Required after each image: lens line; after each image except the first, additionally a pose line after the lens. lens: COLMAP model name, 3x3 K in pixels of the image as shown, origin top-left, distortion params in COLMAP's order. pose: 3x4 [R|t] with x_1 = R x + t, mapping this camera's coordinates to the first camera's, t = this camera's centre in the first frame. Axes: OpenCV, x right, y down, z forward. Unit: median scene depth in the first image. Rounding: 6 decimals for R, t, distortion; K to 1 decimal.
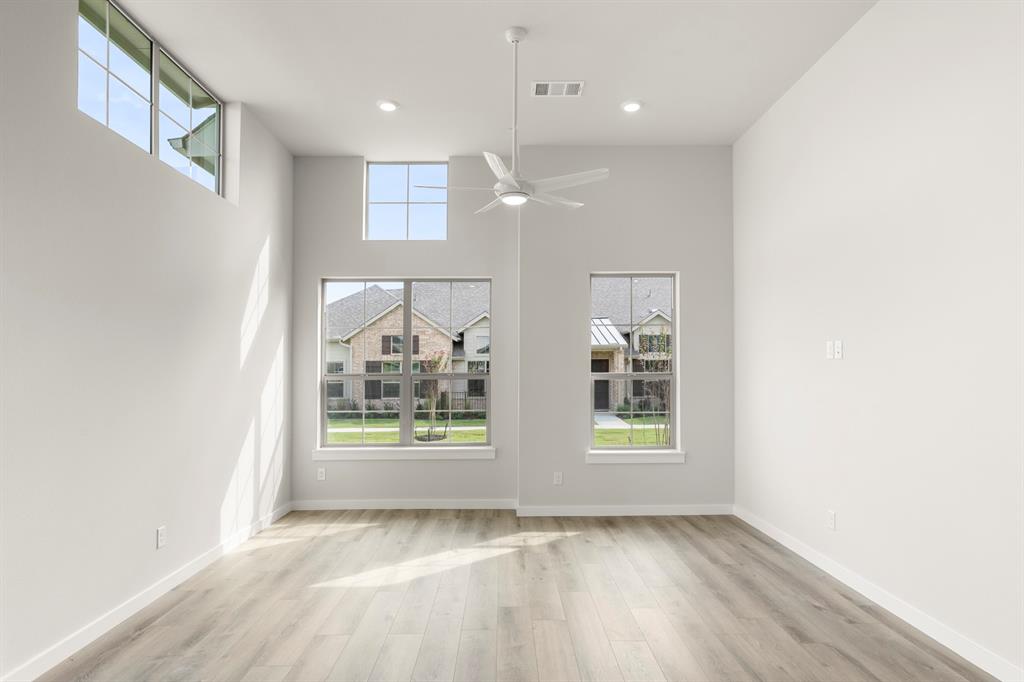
lens RADIAL K [[579.7, 0, 515.3], [0, 579.7, 363.6], [0, 0, 1]] dist [-0.006737, 0.001549]
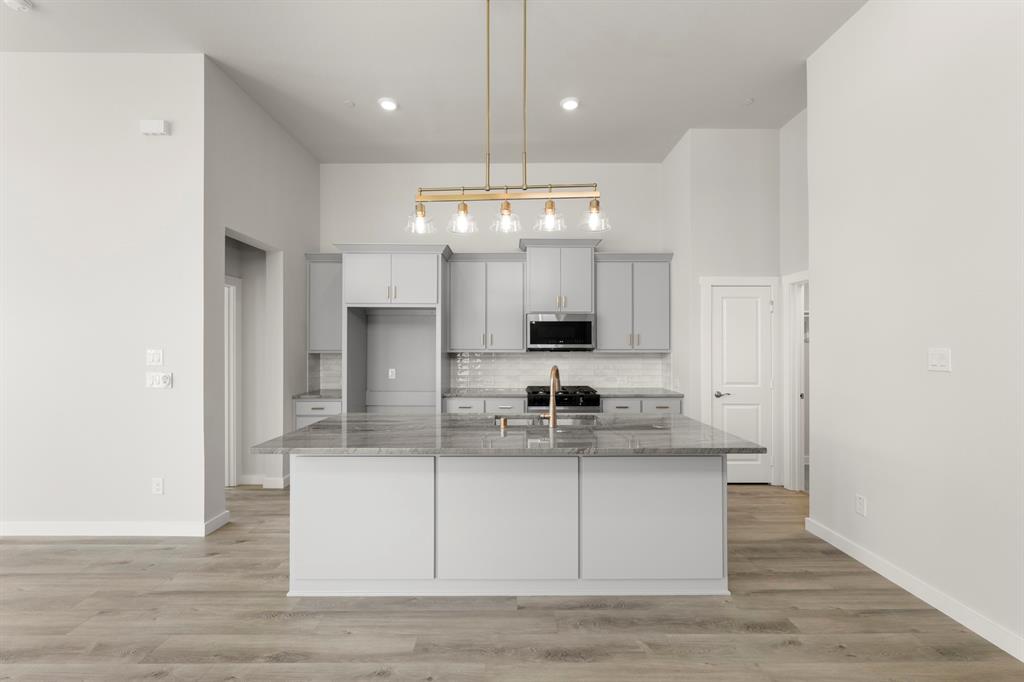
lens RADIAL K [[426.3, 0, 509.2], [0, 426.3, 347.2], [0, 0, 1]] dist [0.001317, -0.000545]
pose [[0.021154, 0.004836, 0.999765, -0.183644], [-0.013037, 0.999905, -0.004561, -0.001779], [-0.999691, -0.012937, 0.021215, -0.068434]]
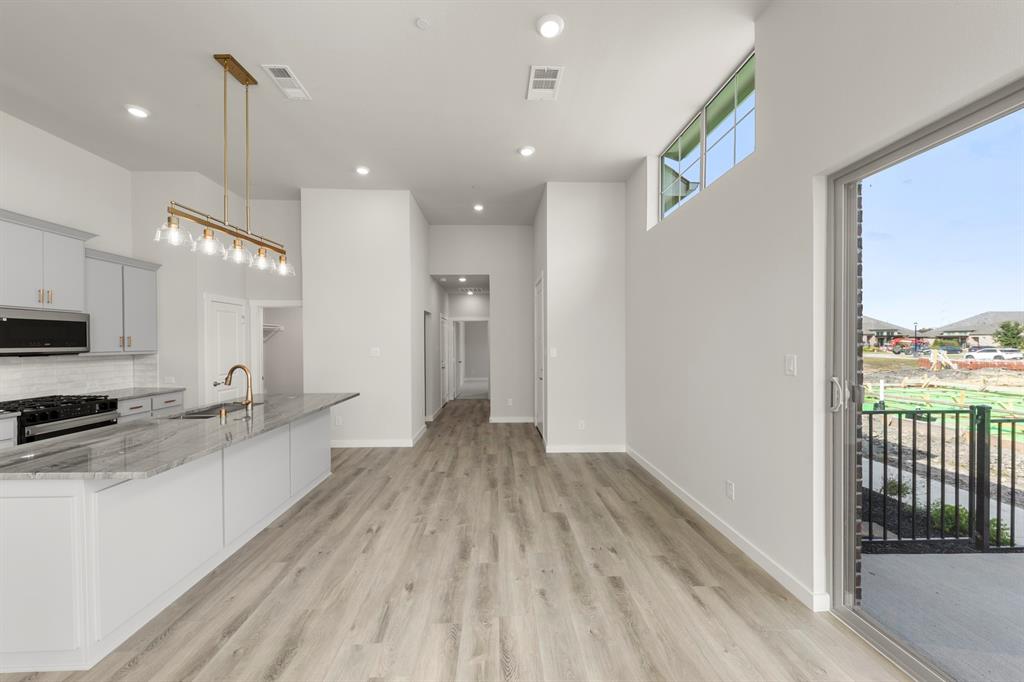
lens RADIAL K [[372.2, 0, 509.0], [0, 372.2, 339.7], [0, 0, 1]] dist [0.003988, -0.002202]
pose [[-0.999917, 0.007629, -0.010377, -0.088863], [0.007815, 0.999808, -0.017963, -0.008883], [0.010238, -0.018043, -0.999785, 0.511093]]
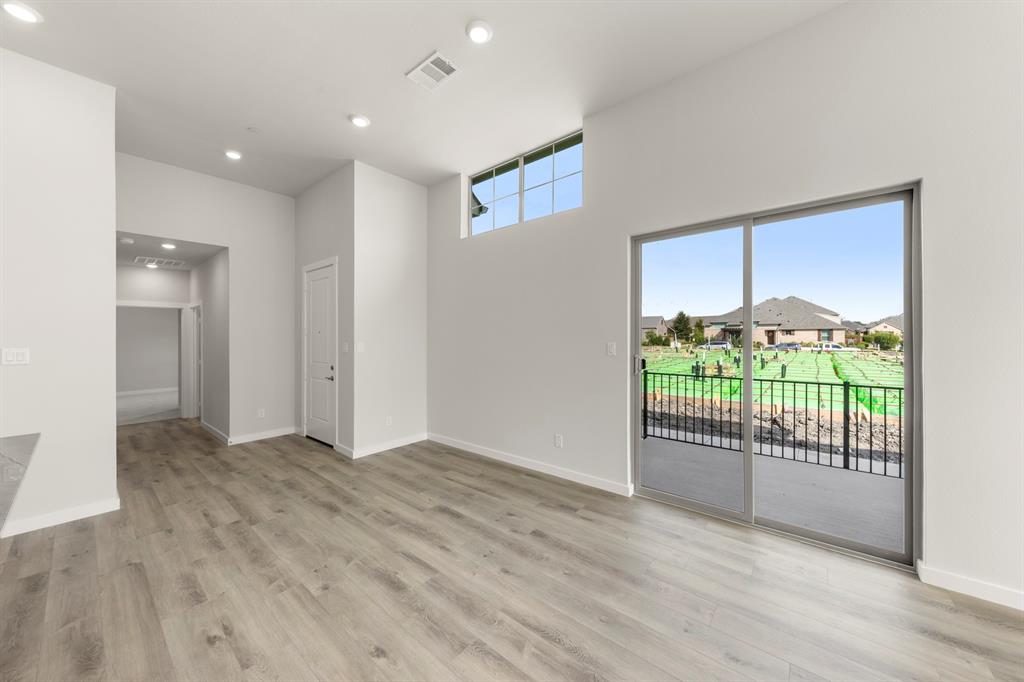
lens RADIAL K [[356.3, 0, 515.2], [0, 356.3, 331.7], [0, 0, 1]] dist [0.002671, -0.001880]
pose [[-0.652396, 0.001994, -0.757876, 0.182943], [0.021264, 0.999651, -0.015675, -0.008532], [0.757580, -0.026342, -0.652210, 0.379841]]
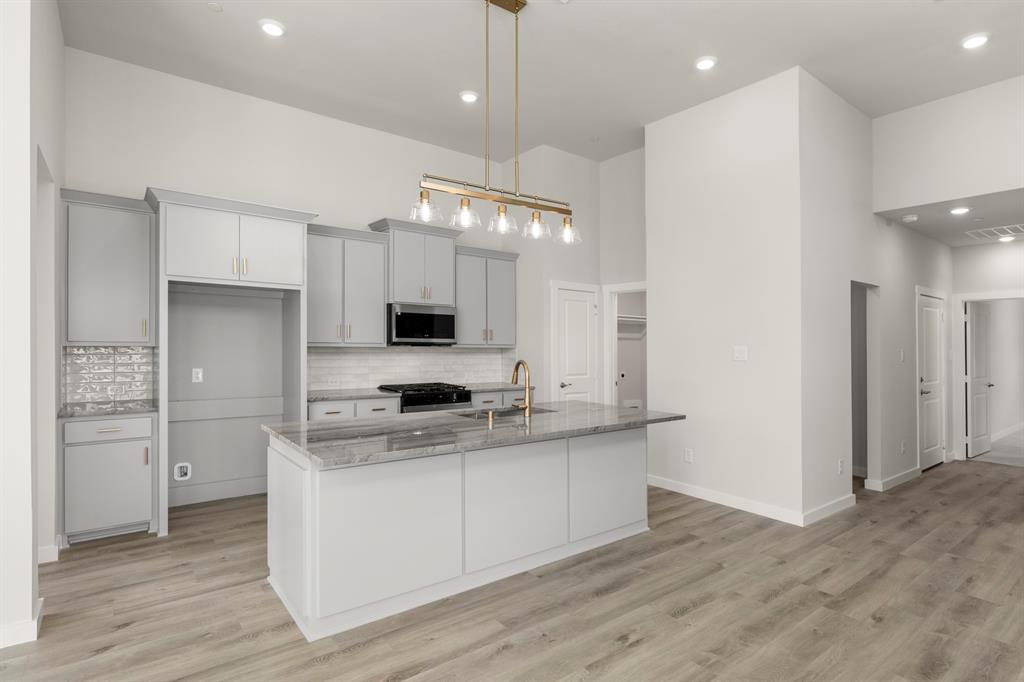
lens RADIAL K [[524.7, 0, 511.9], [0, 524.7, 335.9], [0, 0, 1]] dist [-0.001152, 0.000402]
pose [[-0.591510, 0.006674, 0.806270, -0.211875], [-0.021176, 0.999492, -0.023810, 0.002905], [-0.806020, -0.031157, -0.591068, 0.318897]]
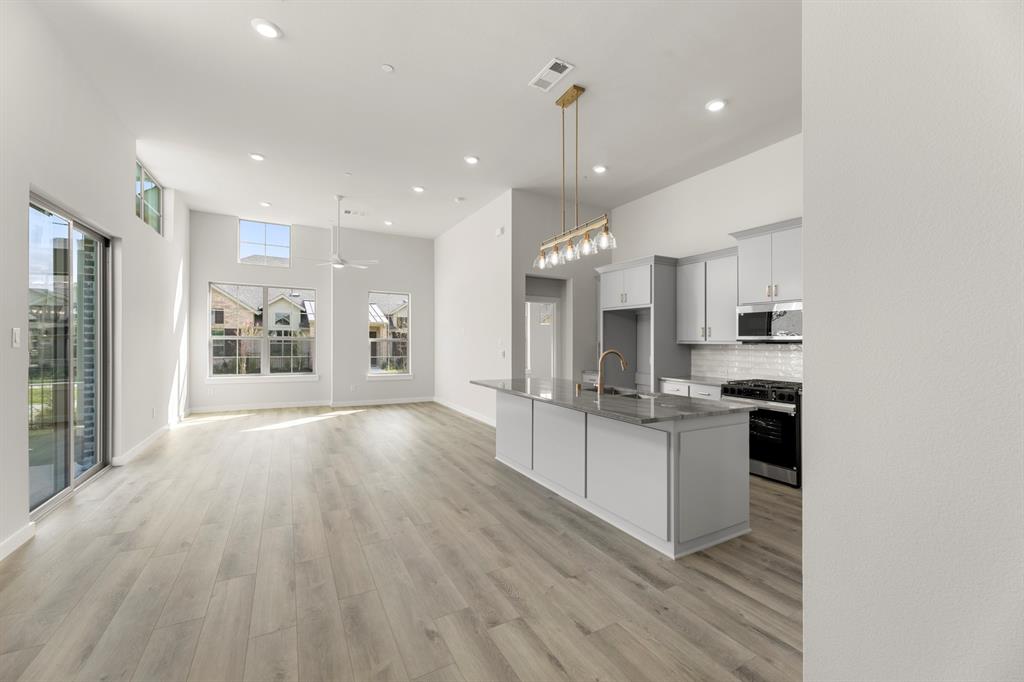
lens RADIAL K [[407.4, 0, 520.7], [0, 407.4, 346.6], [0, 0, 1]] dist [0.003149, -0.000191]
pose [[0.877164, 0.007438, 0.480132, -0.111145], [-0.021192, 0.999505, 0.023231, -0.000704], [-0.479722, -0.030552, 0.876888, -0.636710]]
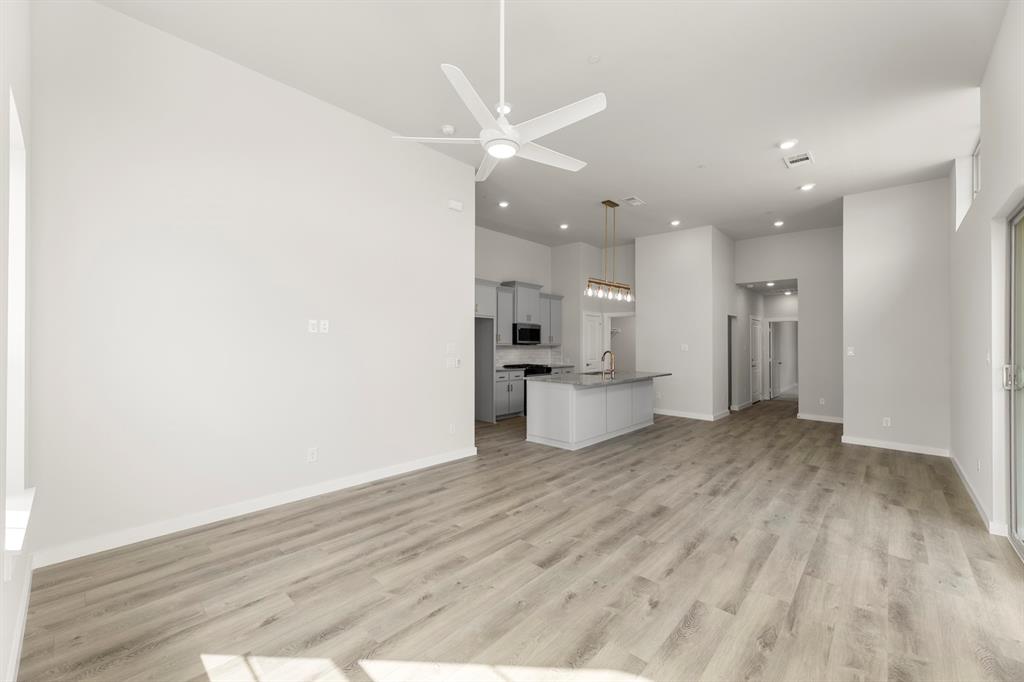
lens RADIAL K [[407.4, 0, 507.1], [0, 407.4, 337.3], [0, 0, 1]] dist [0.003149, -0.000191]
pose [[-0.713550, 0.005549, 0.700583, -0.325008], [-0.016403, 0.999562, -0.024624, 0.012517], [-0.700413, -0.029062, -0.713146, 1.036650]]
